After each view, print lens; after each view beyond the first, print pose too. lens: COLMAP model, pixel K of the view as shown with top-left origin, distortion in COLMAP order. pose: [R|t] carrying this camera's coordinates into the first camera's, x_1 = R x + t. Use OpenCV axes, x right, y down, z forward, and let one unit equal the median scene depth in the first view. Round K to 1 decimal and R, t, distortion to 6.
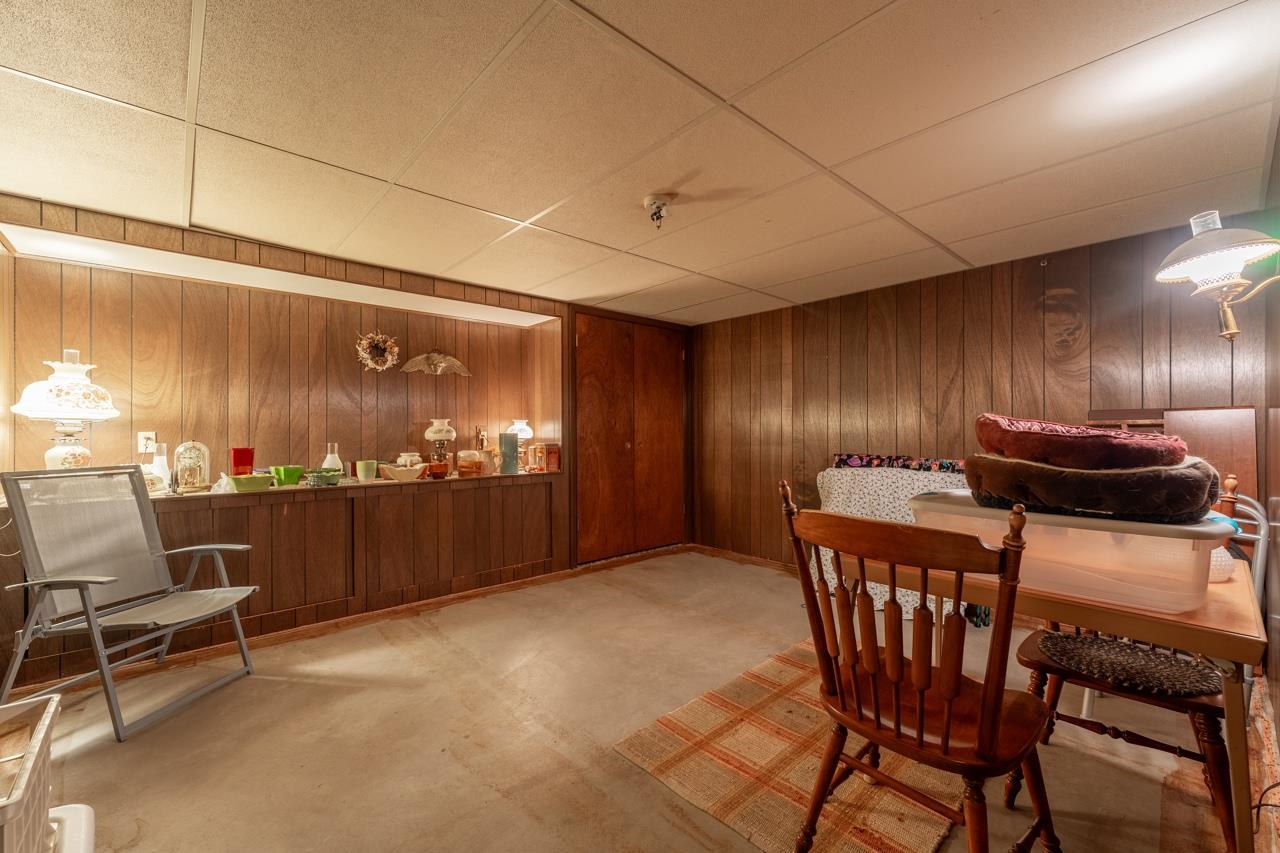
lens RADIAL K [[519.3, 0, 631.2], [0, 519.3, 423.6], [0, 0, 1]] dist [-0.000235, 0.000056]
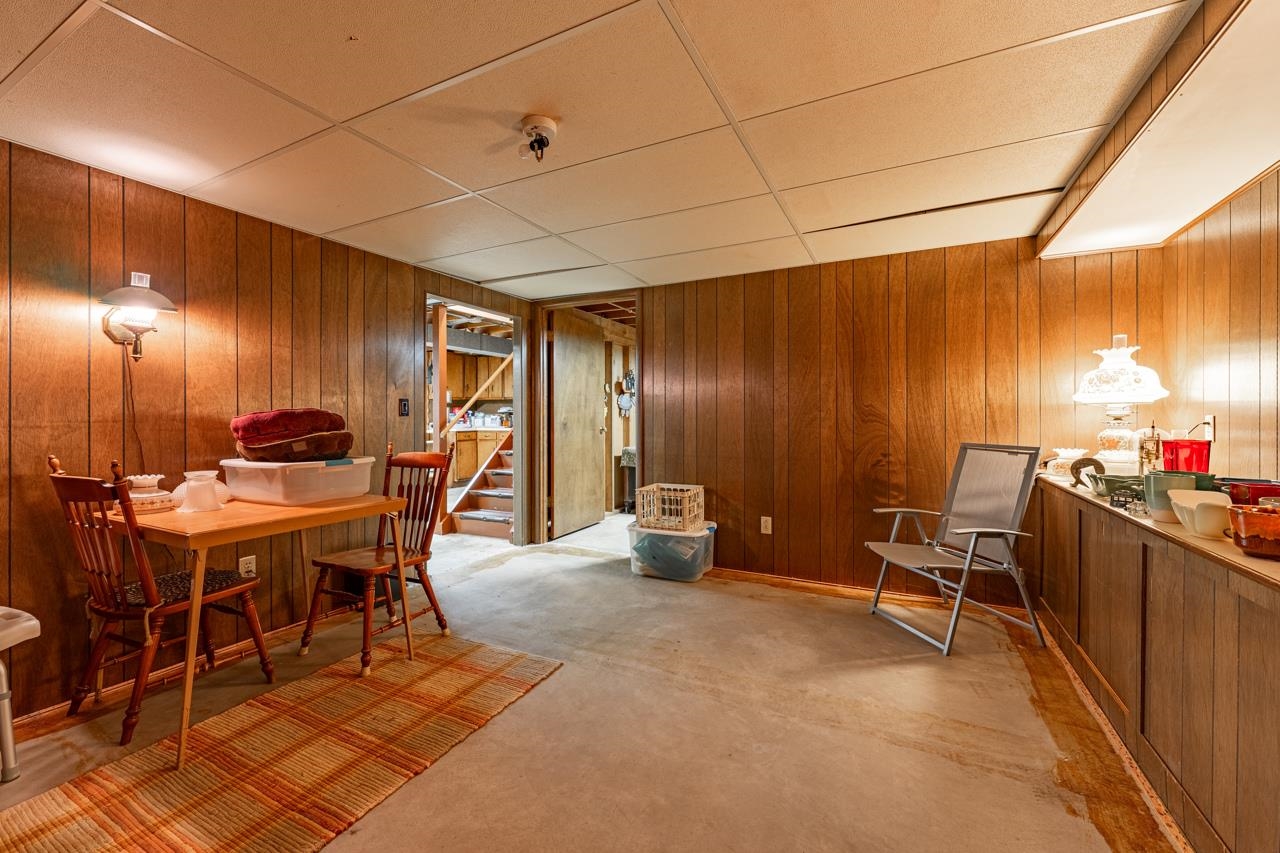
lens RADIAL K [[519.3, 0, 631.2], [0, 519.3, 423.6], [0, 0, 1]] dist [-0.000235, 0.000056]
pose [[-0.933351, 0.010240, -0.358820, 0.193241], [0.009975, 0.999947, 0.002589, 0.019942], [0.358827, -0.001163, -0.933403, 1.673732]]
